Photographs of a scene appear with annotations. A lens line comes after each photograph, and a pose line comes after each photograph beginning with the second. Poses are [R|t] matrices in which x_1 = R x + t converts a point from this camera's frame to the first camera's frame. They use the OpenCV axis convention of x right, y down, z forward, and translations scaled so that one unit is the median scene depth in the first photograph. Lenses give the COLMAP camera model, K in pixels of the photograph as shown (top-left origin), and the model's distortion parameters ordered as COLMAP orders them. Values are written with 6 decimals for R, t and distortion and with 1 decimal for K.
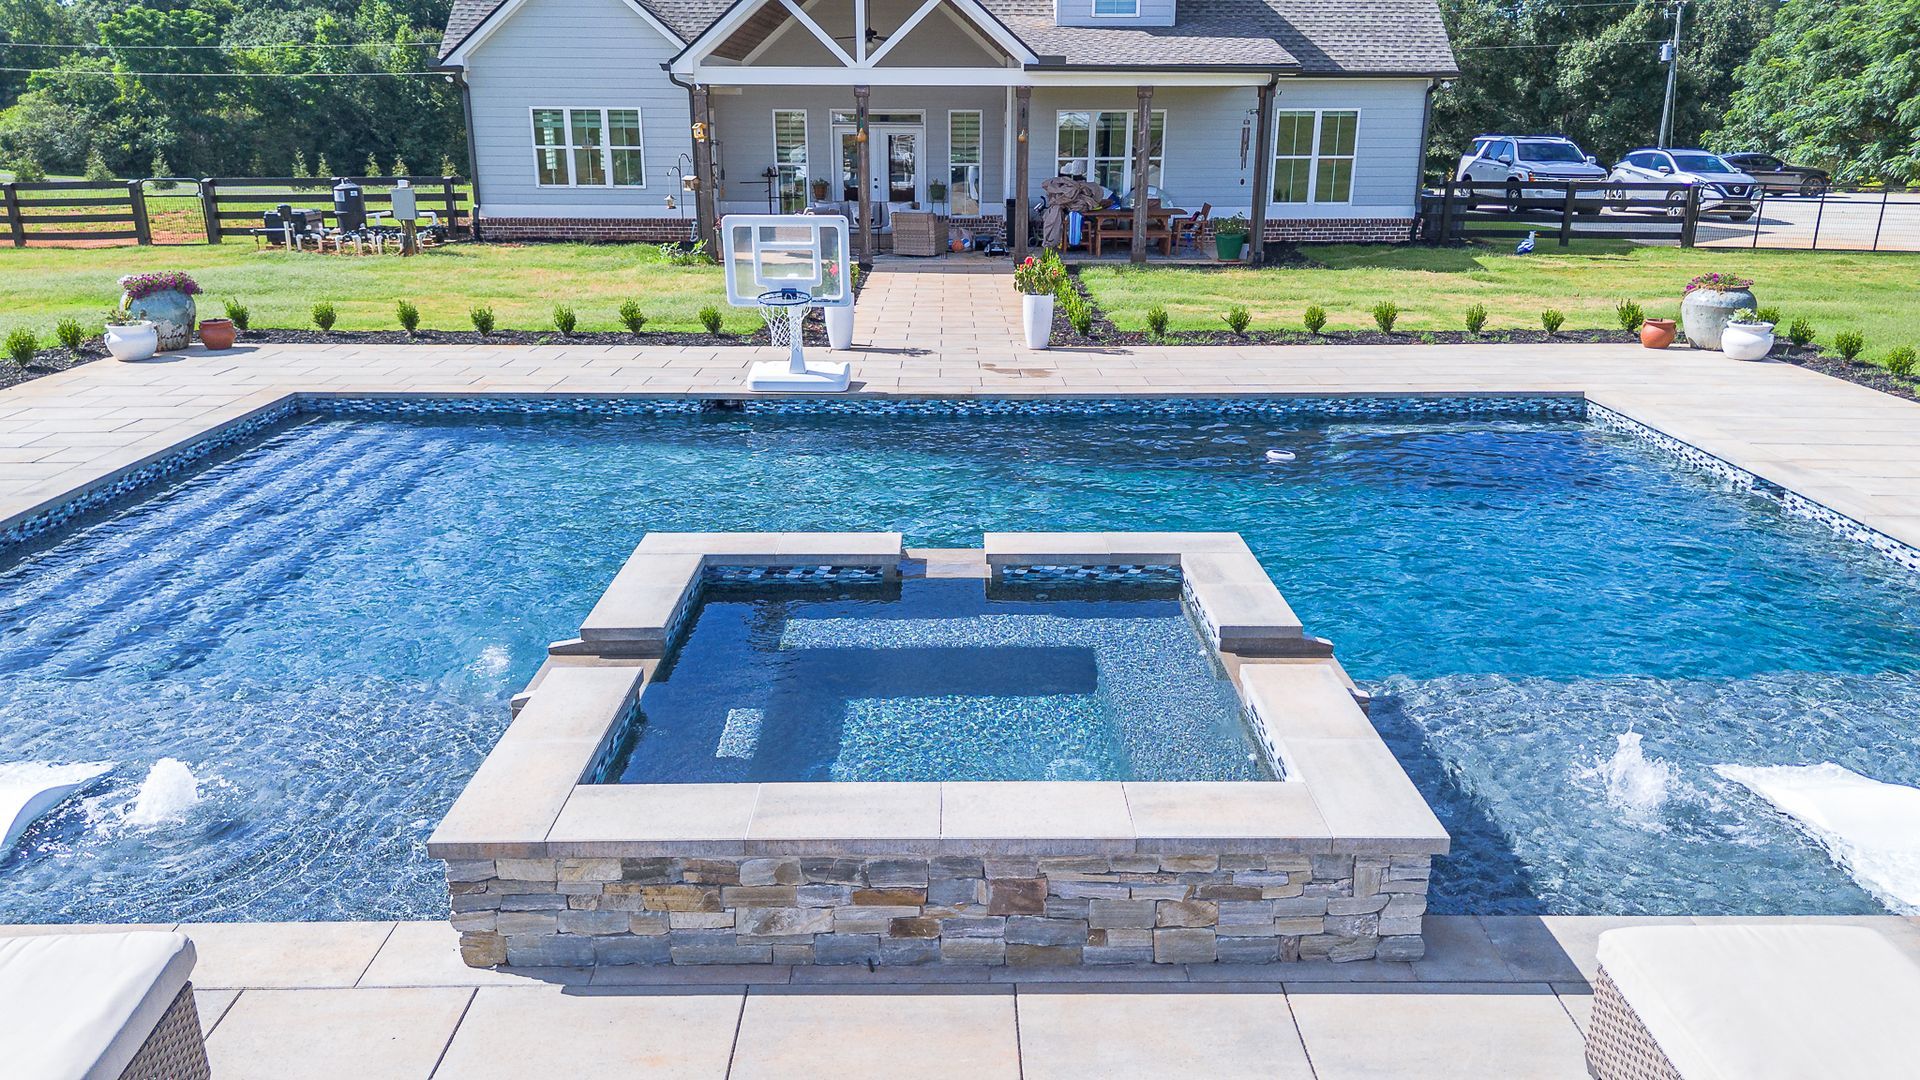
lens RADIAL K [[1361.7, 0, 962.0], [0, 1361.7, 540.7], [0, 0, 1]] dist [0.062031, -0.065436]
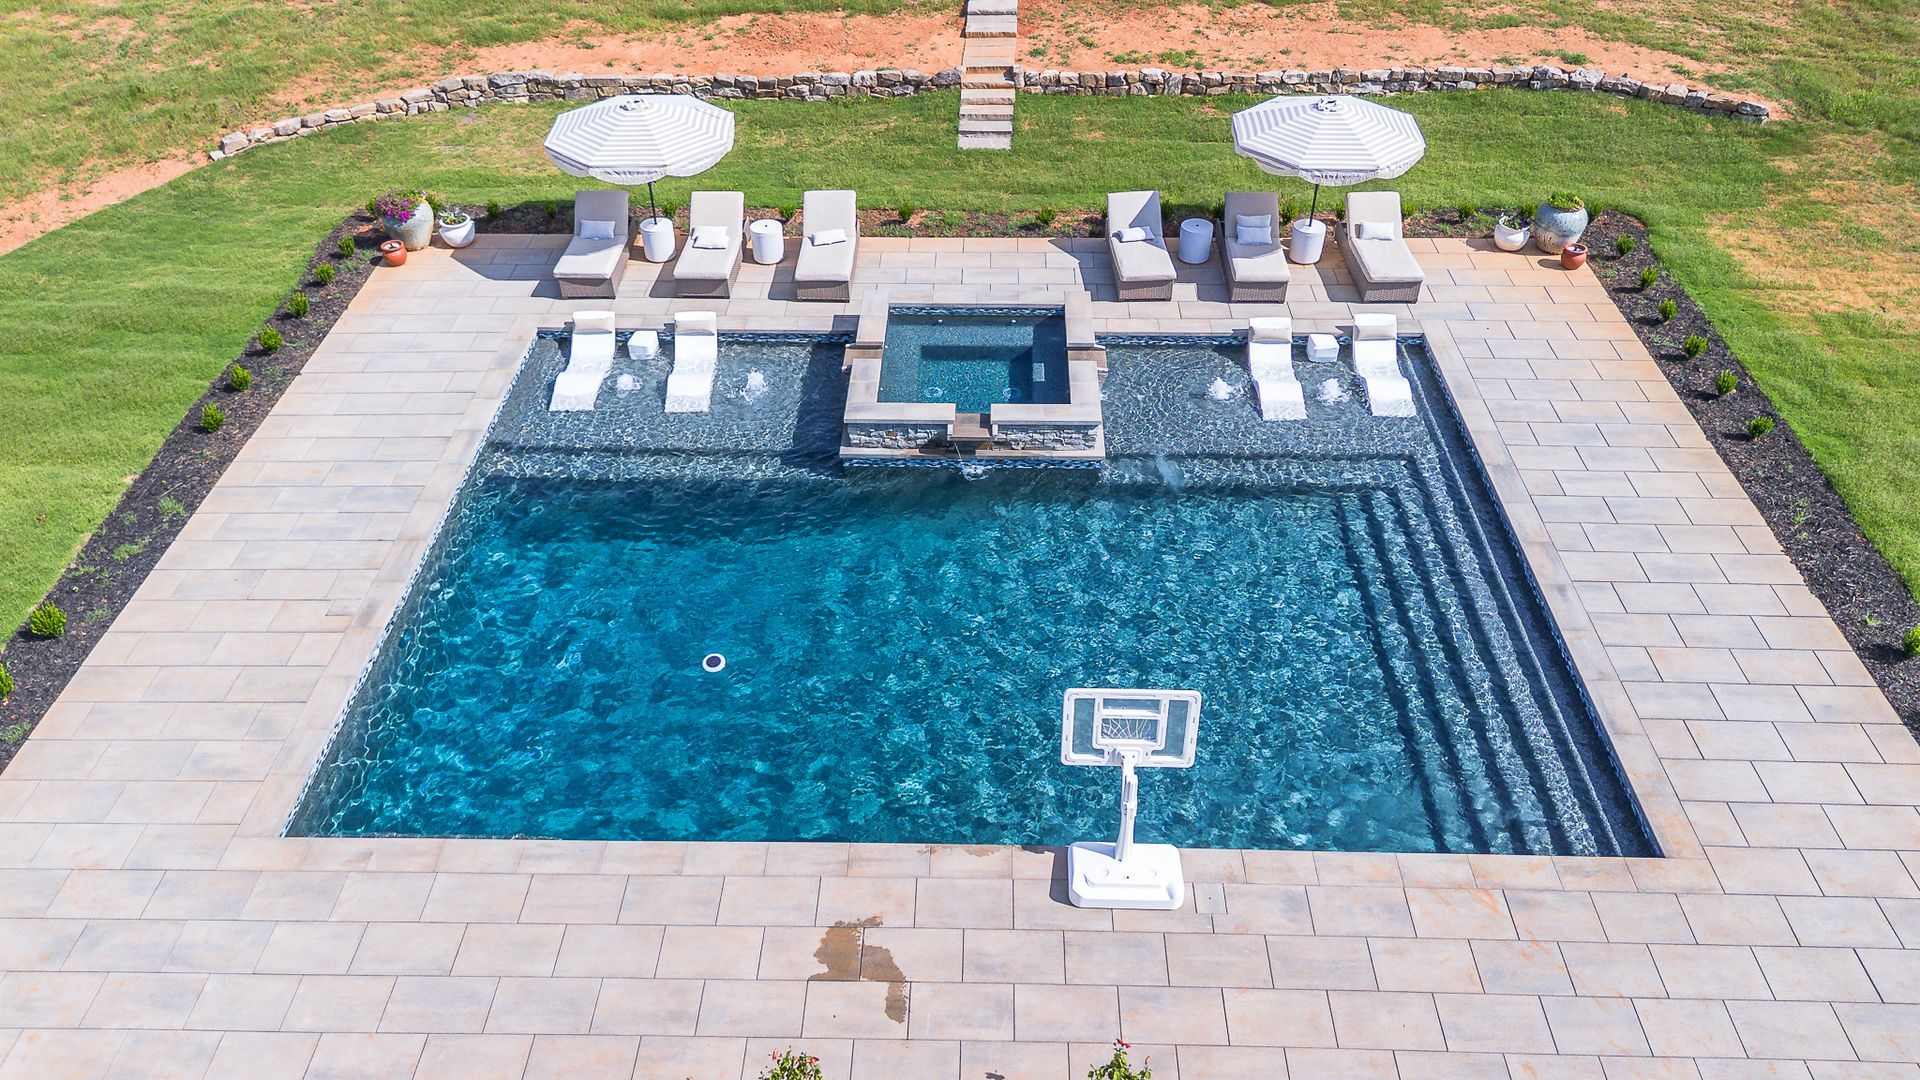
lens RADIAL K [[1361.7, 0, 962.0], [0, 1361.7, 540.7], [0, 0, 1]] dist [0.062031, -0.065436]
pose [[-0.999359, -0.018510, 0.030651, -0.031000], [0.015694, 0.542994, 0.839590, -0.812989], [-0.032185, 0.839532, -0.542355, 1.080962]]
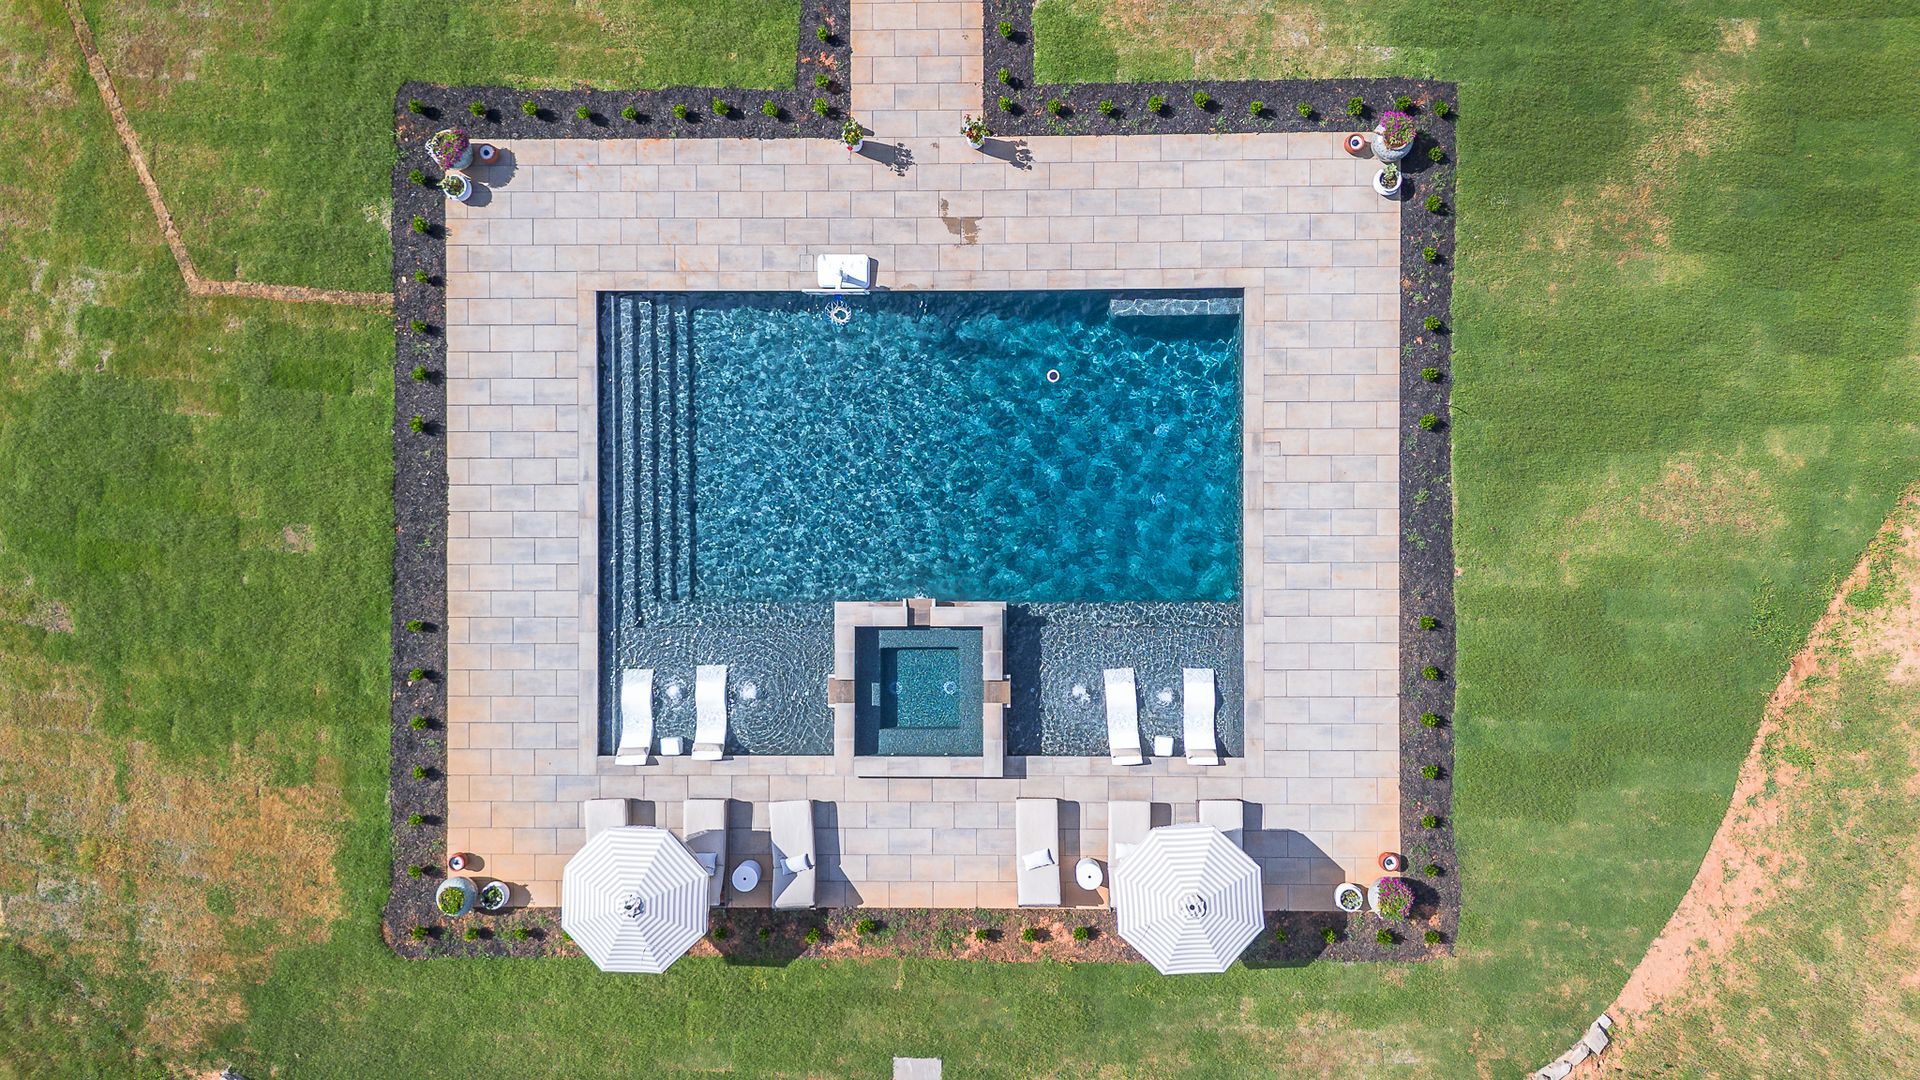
lens RADIAL K [[1367.0, 0, 961.8], [0, 1367.0, 532.1], [0, 0, 1]] dist [0.070844, -0.080864]
pose [[0.999546, 0.010870, -0.028106, 0.087630], [0.023596, 0.297799, 0.954337, -1.541188], [0.018744, -0.954567, 0.297408, 0.061320]]
